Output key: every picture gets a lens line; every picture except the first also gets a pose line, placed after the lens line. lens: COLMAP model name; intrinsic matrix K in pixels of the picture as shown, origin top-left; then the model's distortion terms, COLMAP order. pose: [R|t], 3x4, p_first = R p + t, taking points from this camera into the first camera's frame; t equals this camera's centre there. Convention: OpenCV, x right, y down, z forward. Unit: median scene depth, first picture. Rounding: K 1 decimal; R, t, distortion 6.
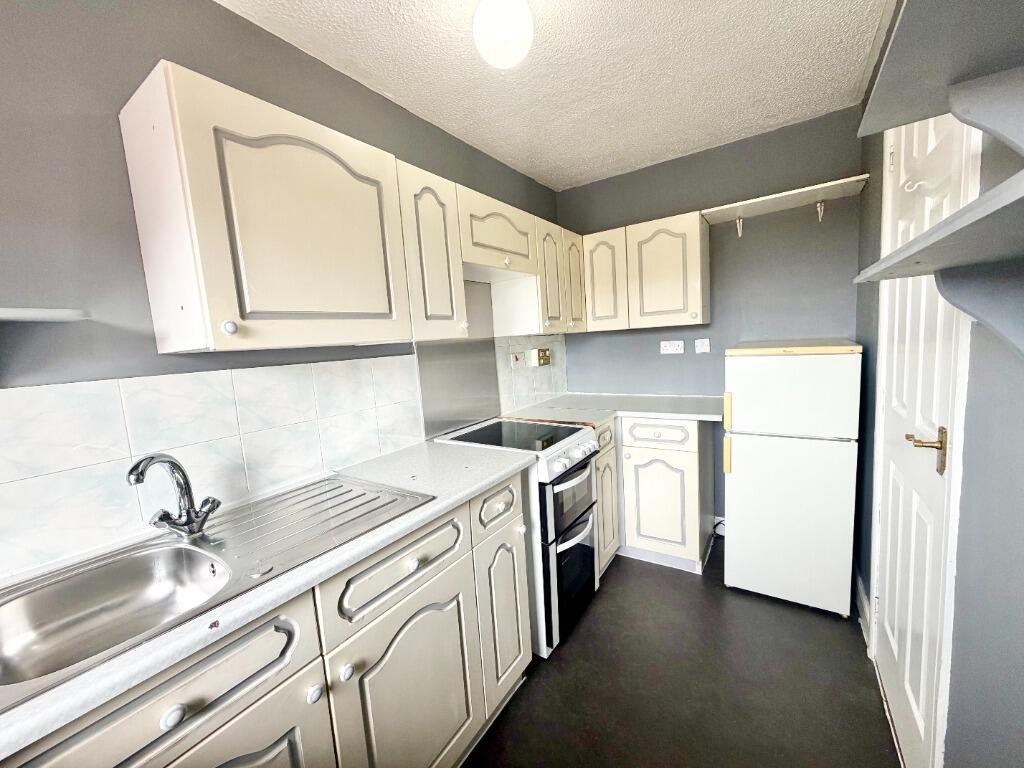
lens RADIAL K [[405.6, 0, 510.5], [0, 405.6, 385.6], [0, 0, 1]] dist [0.004205, 0.000105]
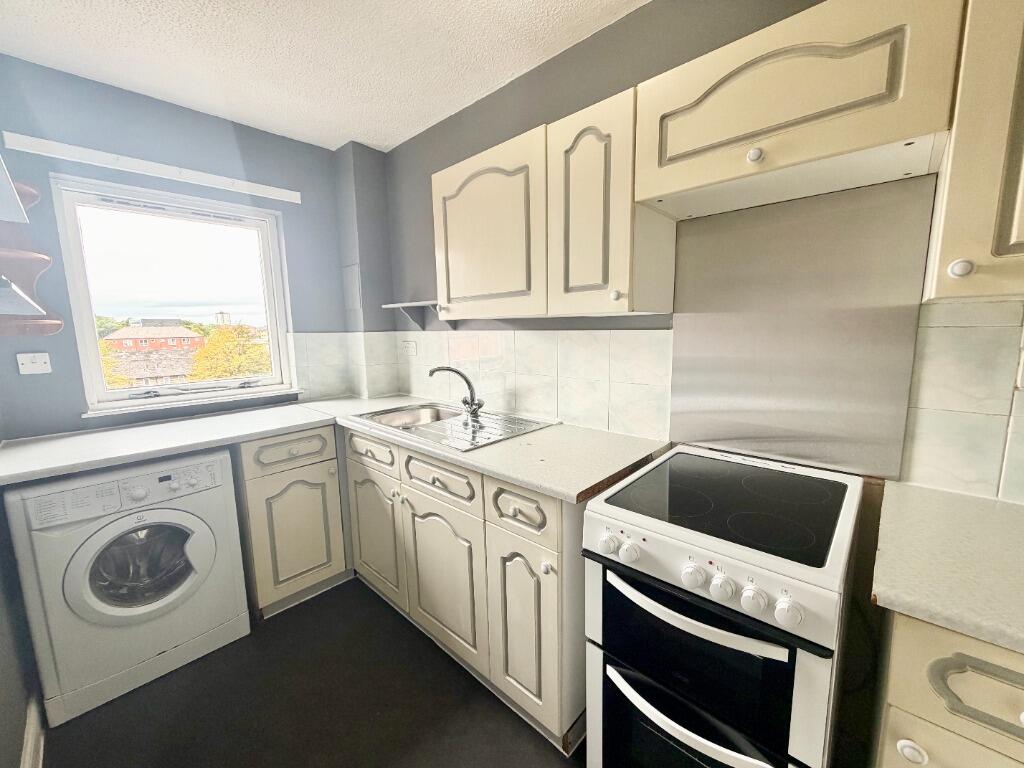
lens RADIAL K [[405.6, 0, 511.5], [0, 405.6, 384.6], [0, 0, 1]] dist [0.004205, 0.000105]
pose [[-0.150687, 0.210218, -0.965972, 0.592379], [-0.080696, 0.971253, 0.223956, -0.126570], [0.985282, 0.111697, -0.129392, 0.826924]]
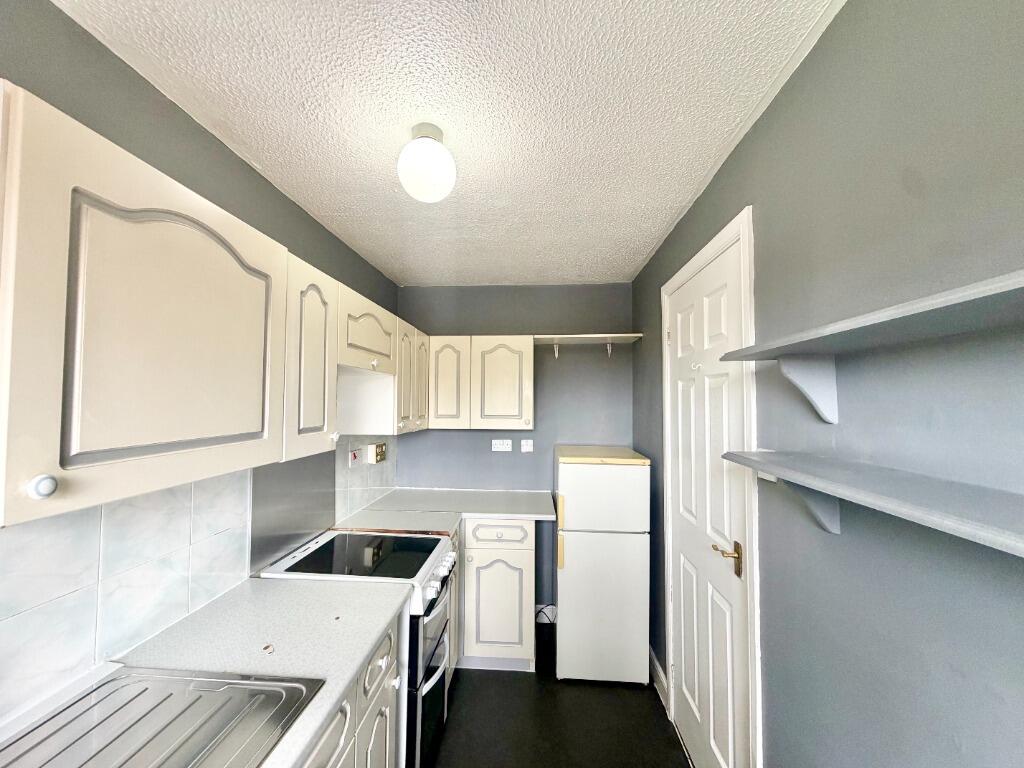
lens RADIAL K [[405.6, 0, 508.2], [0, 405.6, 389.6], [0, 0, 1]] dist [0.004205, 0.000105]
pose [[0.867940, 0.087381, 0.488922, -0.201919], [-0.008103, 0.986762, -0.161971, -0.098705], [-0.496603, 0.136620, 0.857158, 0.050461]]
